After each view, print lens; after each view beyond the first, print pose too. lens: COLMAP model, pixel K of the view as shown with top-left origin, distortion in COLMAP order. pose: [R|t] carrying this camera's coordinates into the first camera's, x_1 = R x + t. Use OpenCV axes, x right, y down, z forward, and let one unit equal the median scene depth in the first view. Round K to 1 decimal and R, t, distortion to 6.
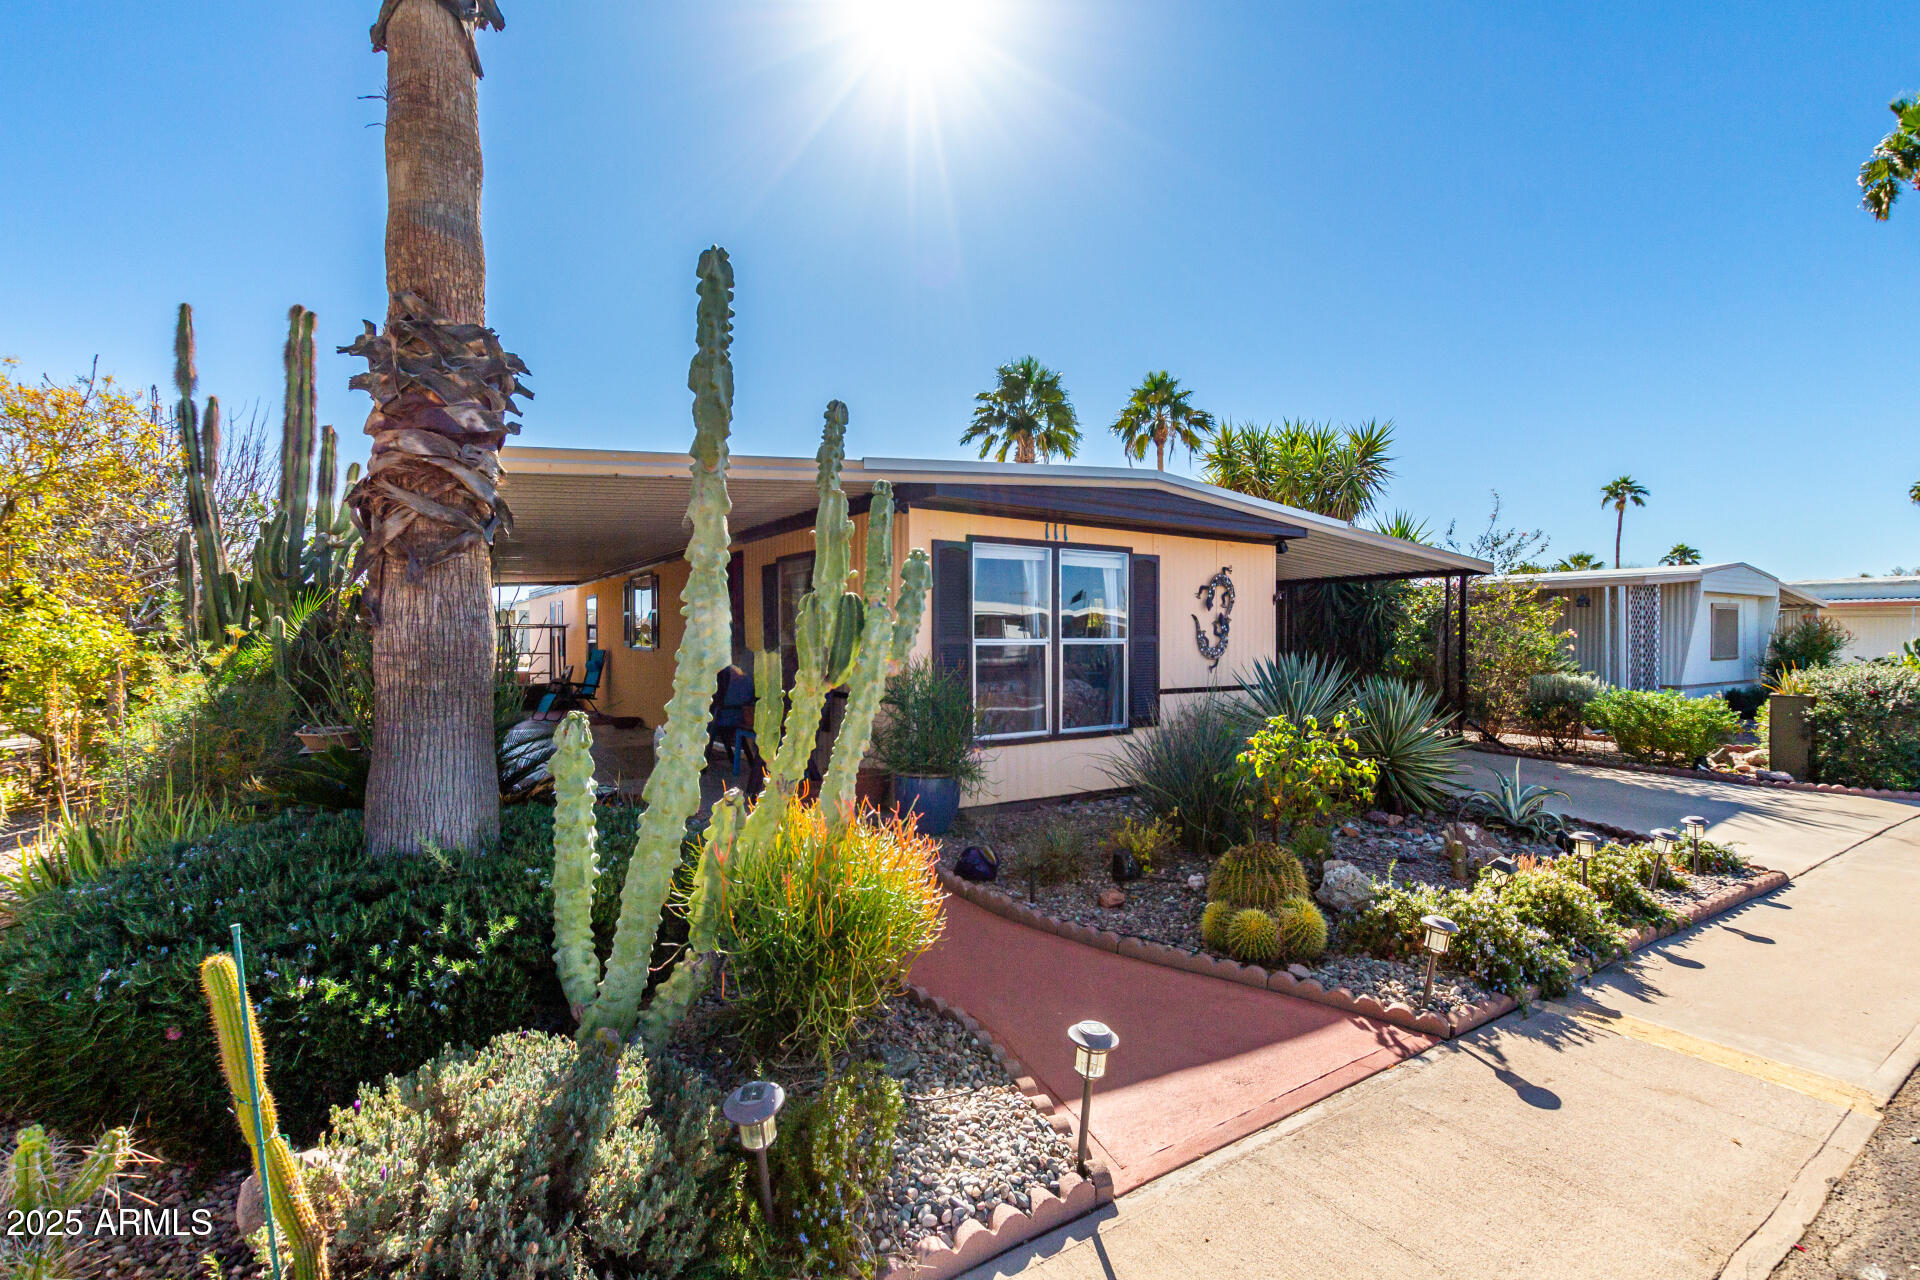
lens RADIAL K [[872.8, 0, 968.6], [0, 872.8, 637.1], [0, 0, 1]] dist [0.004555, -0.000362]
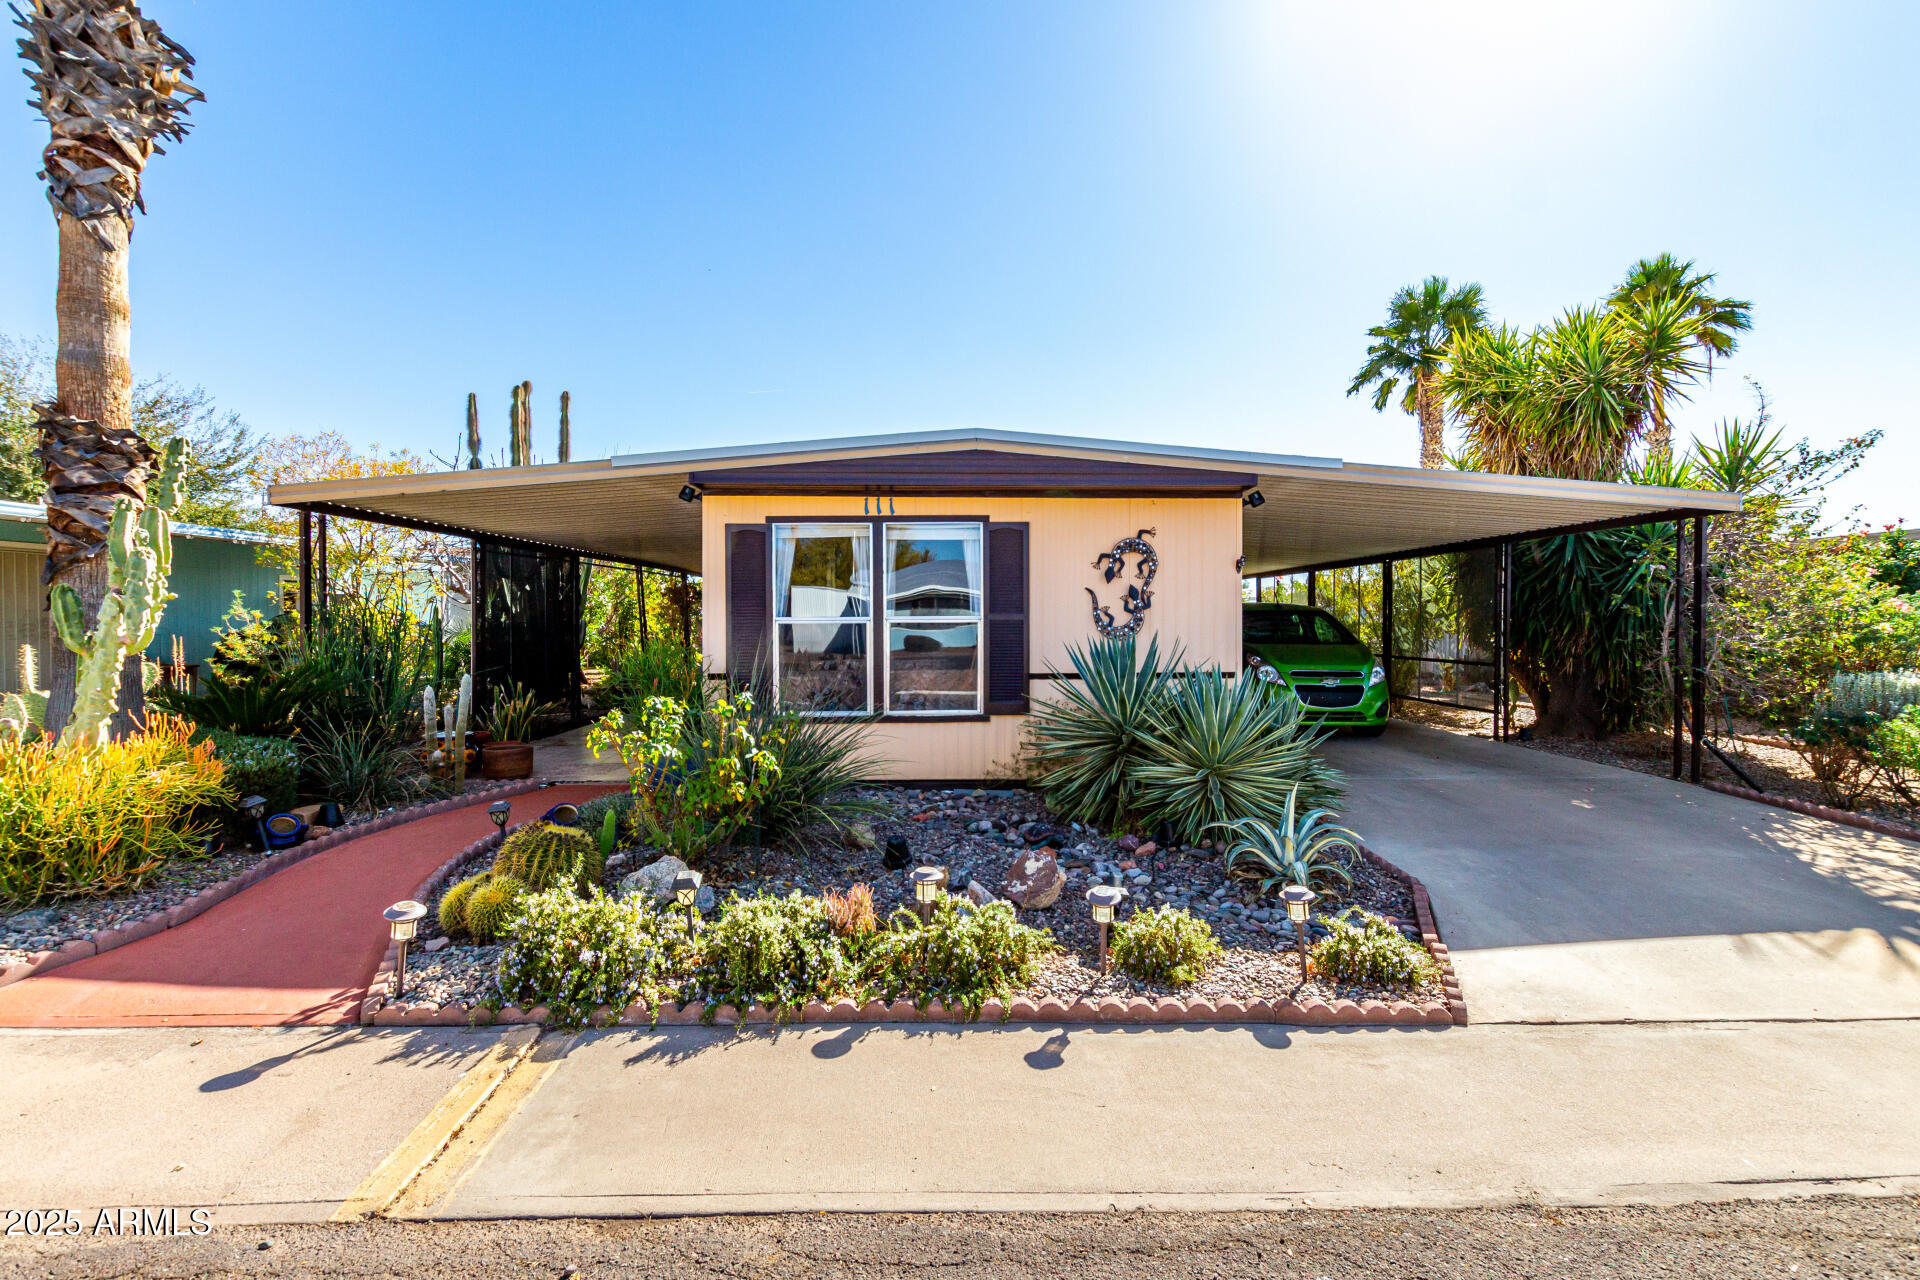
lens RADIAL K [[889.5, 0, 970.9], [0, 889.5, 617.3], [0, 0, 1]] dist [0.004091, 0.000052]
pose [[0.840412, -0.002087, -0.541944, 0.673146], [0.003439, 0.999993, 0.001482, 0.001557], [0.541937, -0.003109, 0.840413, 0.215694]]
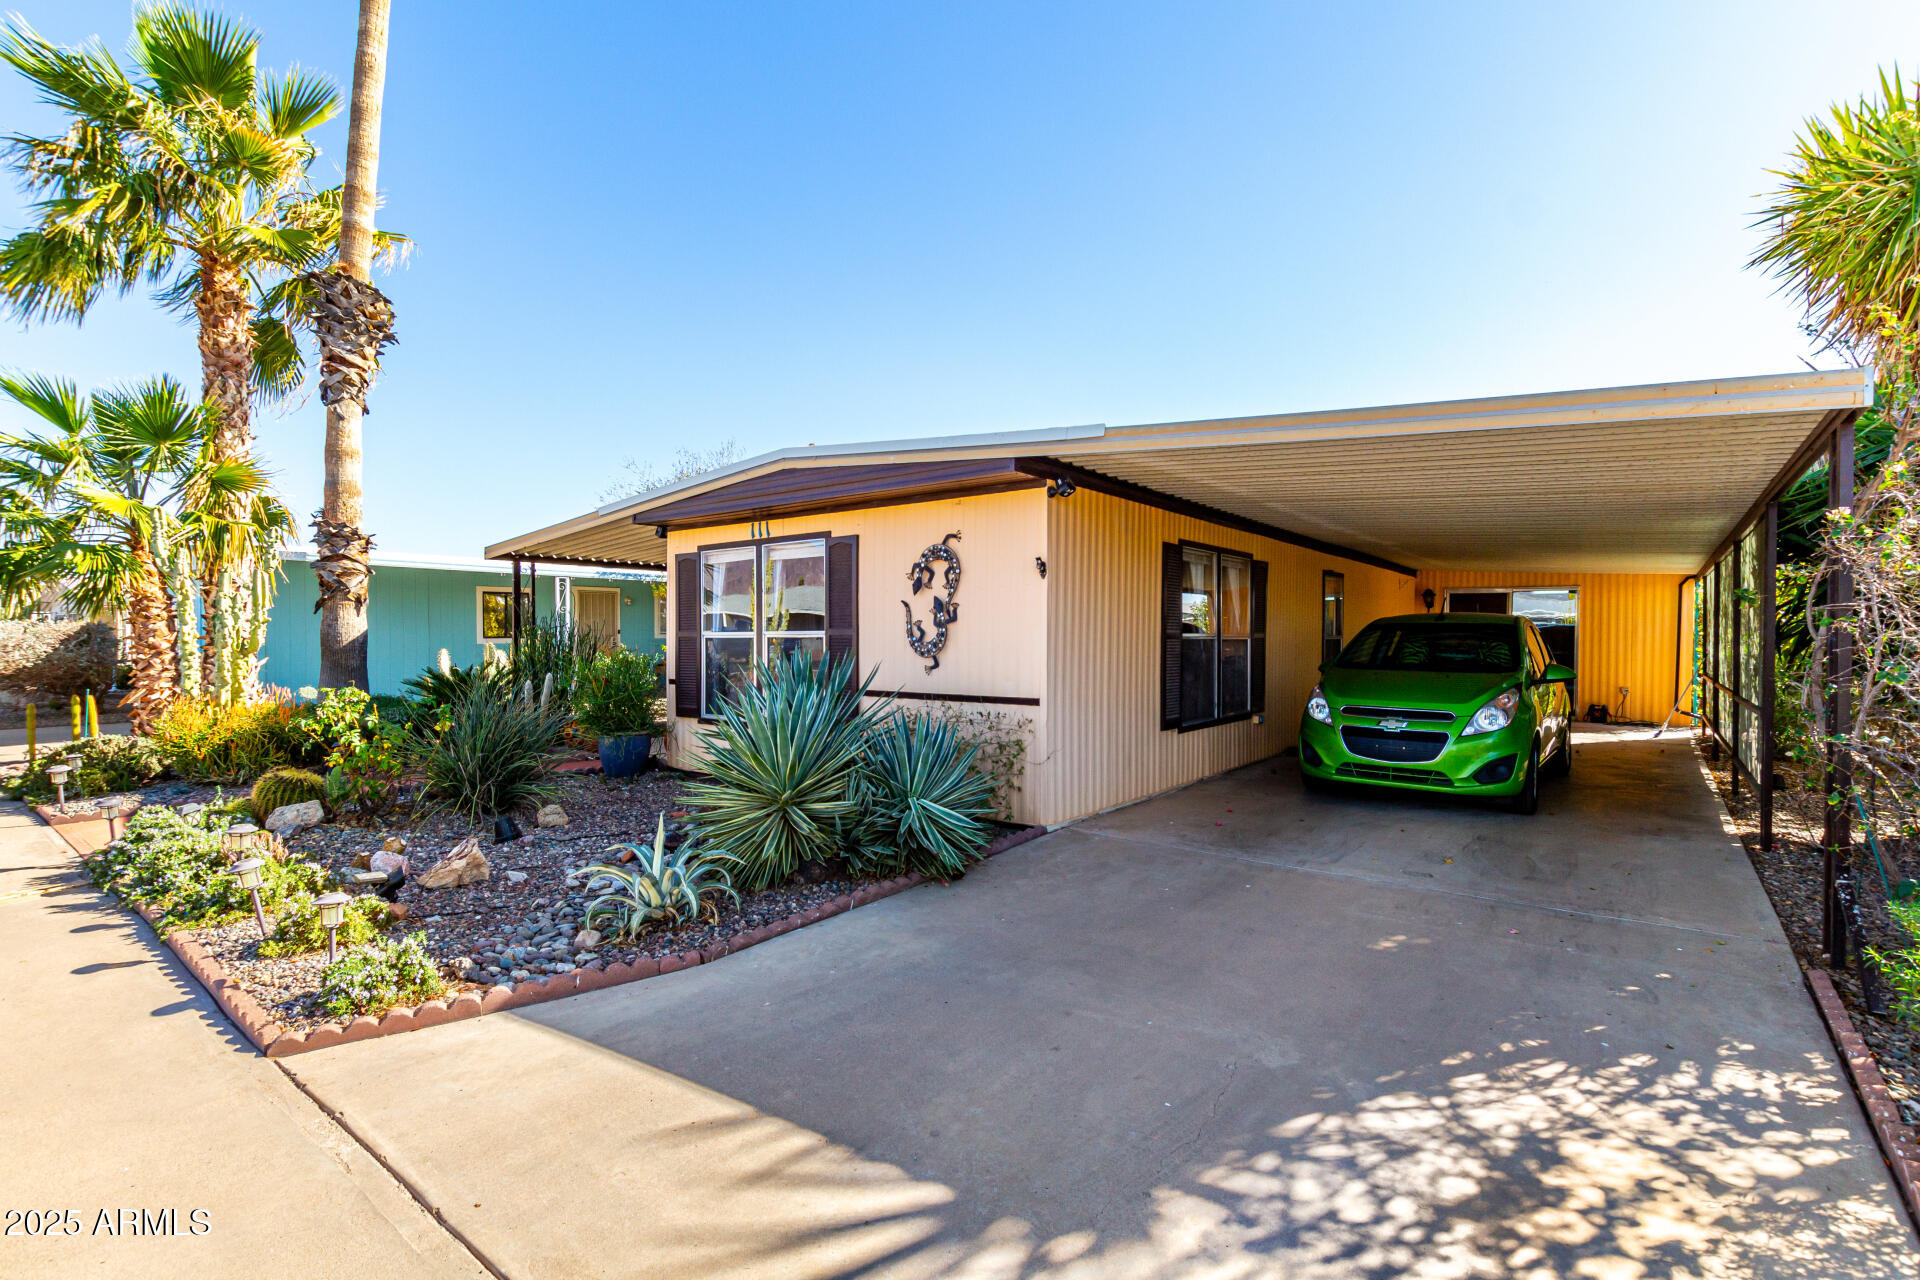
lens RADIAL K [[872.8, 0, 968.6], [0, 872.8, 637.1], [0, 0, 1]] dist [0.004555, -0.000362]
pose [[0.306582, 0.001200, -0.951843, 1.101889], [0.002319, 0.999995, 0.002007, 0.006674], [0.951841, -0.002823, 0.306578, 0.860425]]
